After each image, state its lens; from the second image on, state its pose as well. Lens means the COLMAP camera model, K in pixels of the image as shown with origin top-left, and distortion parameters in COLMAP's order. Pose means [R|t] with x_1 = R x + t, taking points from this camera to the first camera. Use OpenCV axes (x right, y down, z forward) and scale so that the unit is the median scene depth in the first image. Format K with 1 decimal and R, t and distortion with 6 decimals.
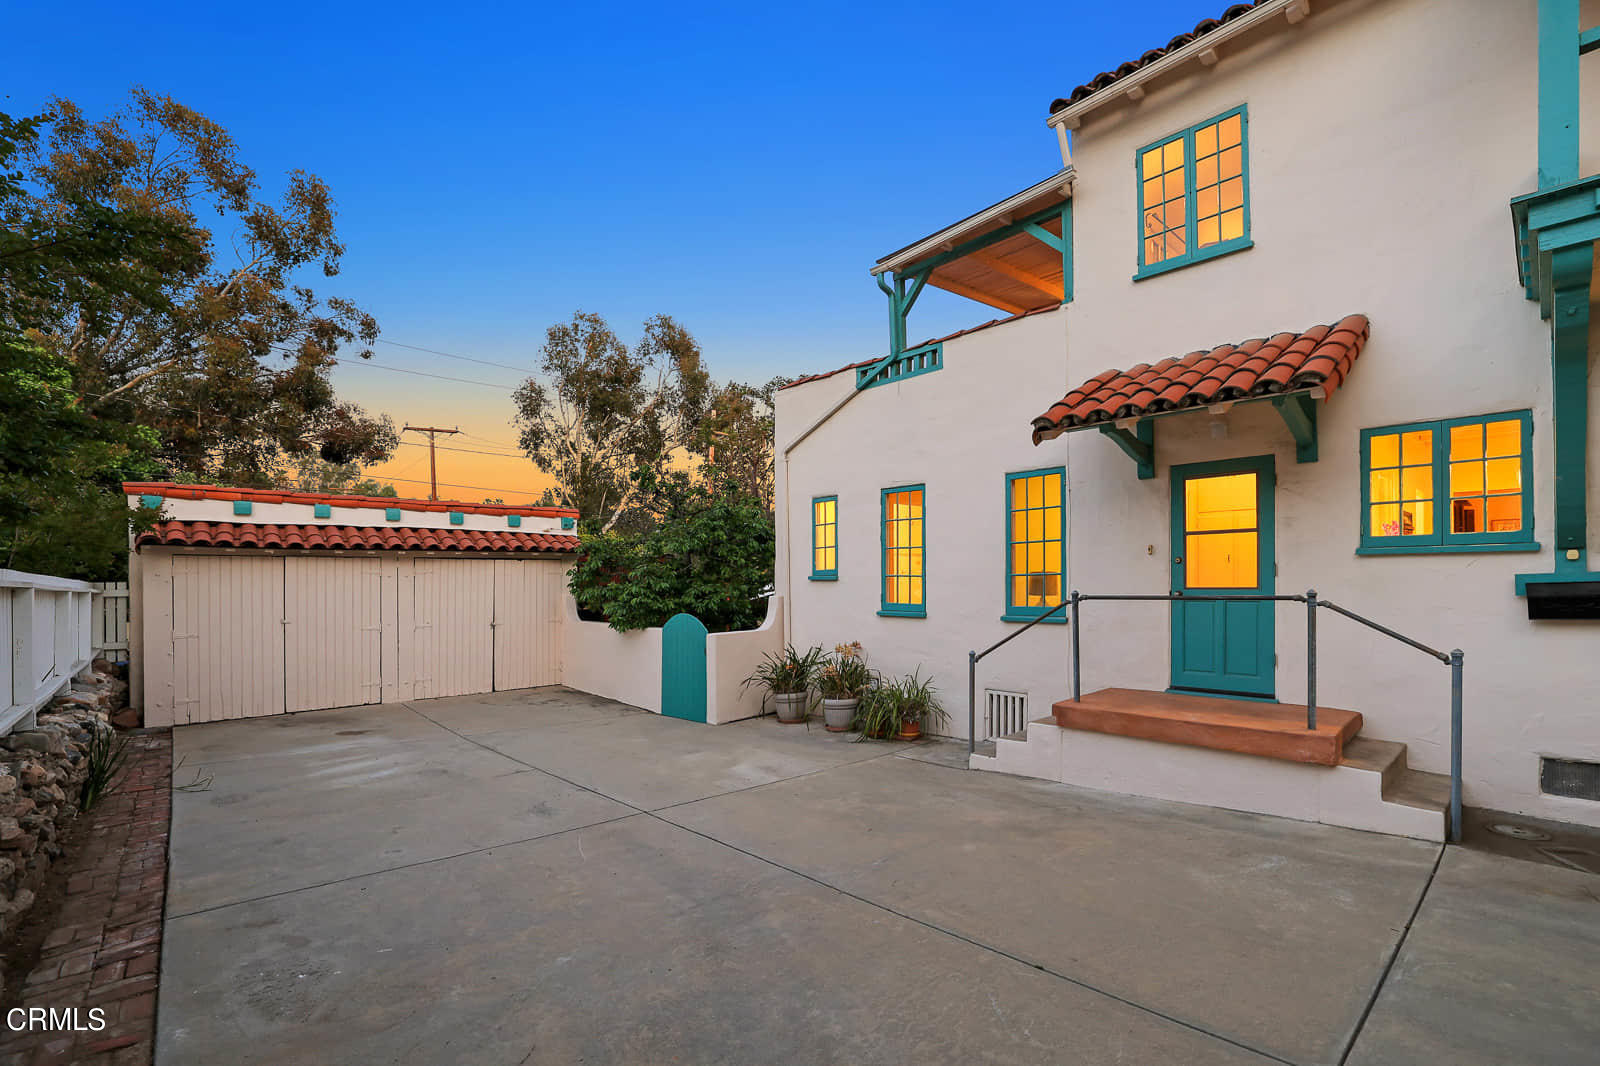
lens RADIAL K [[753.5, 0, 864.8], [0, 753.5, 562.8], [0, 0, 1]] dist [-0.045117, 0.015416]
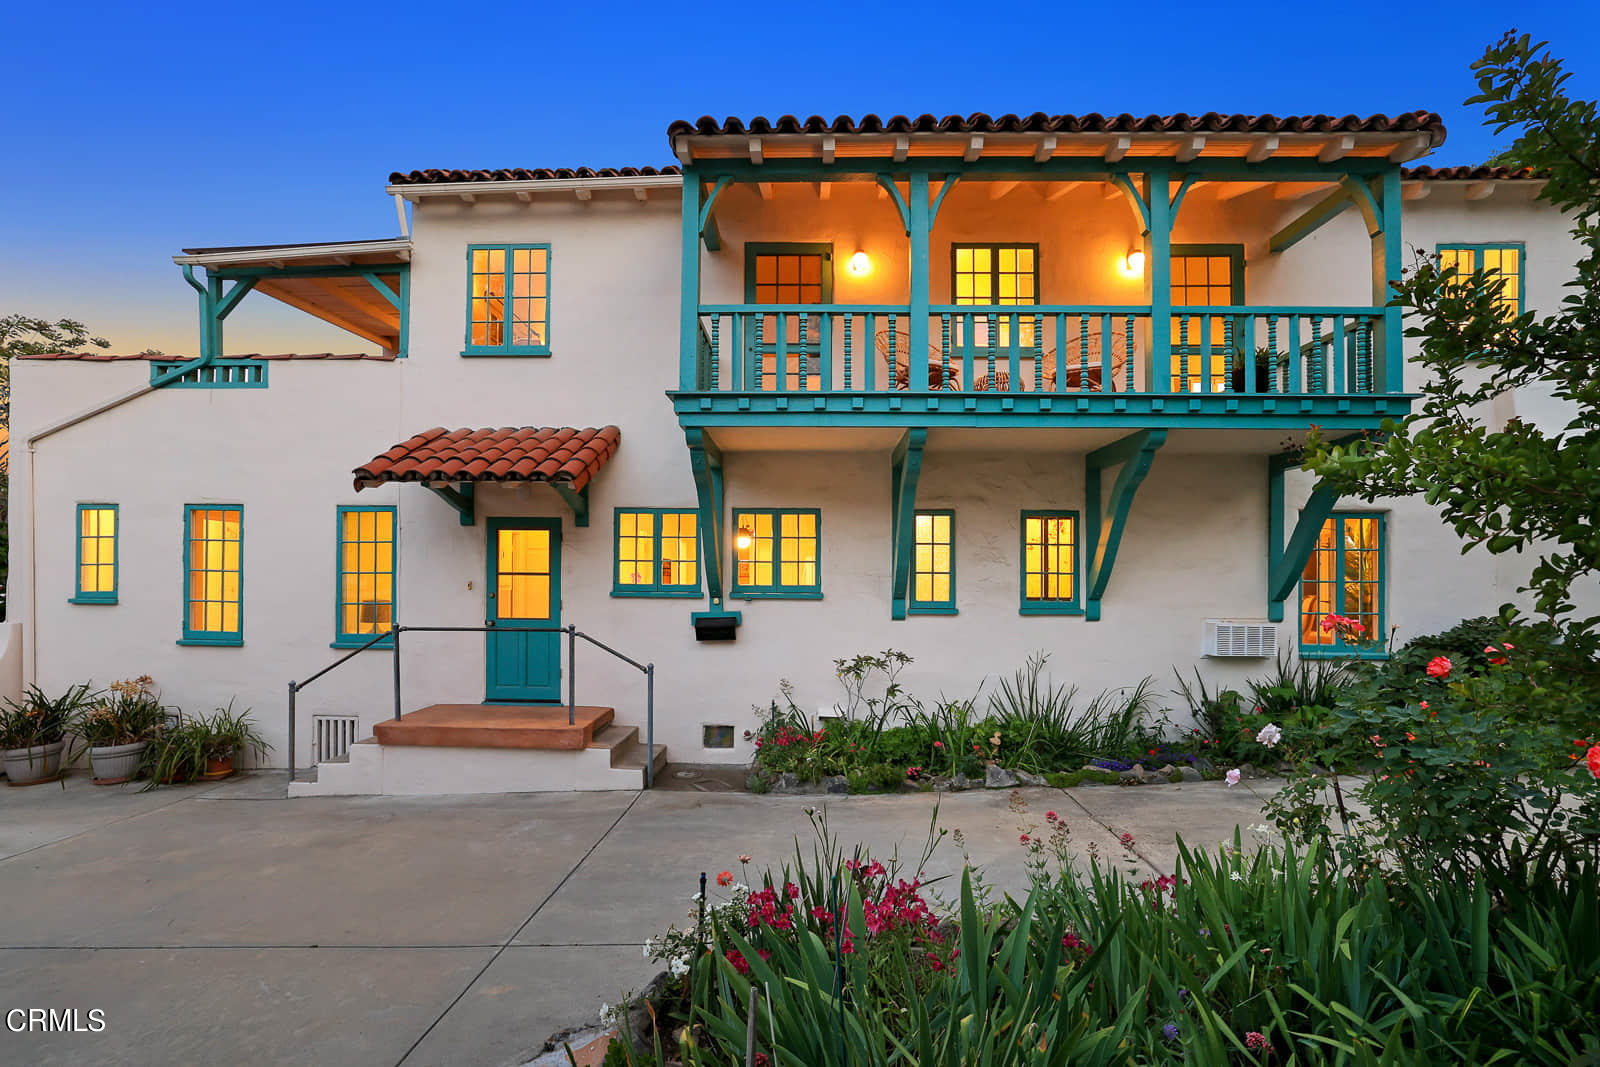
lens RADIAL K [[753.5, 0, 864.8], [0, 753.5, 563.3], [0, 0, 1]] dist [-0.045117, 0.015416]
pose [[0.734872, 0.012835, 0.678084, 0.038073], [-0.017267, 0.999851, -0.000212, -0.059296], [-0.677986, -0.011553, 0.734984, -0.273270]]
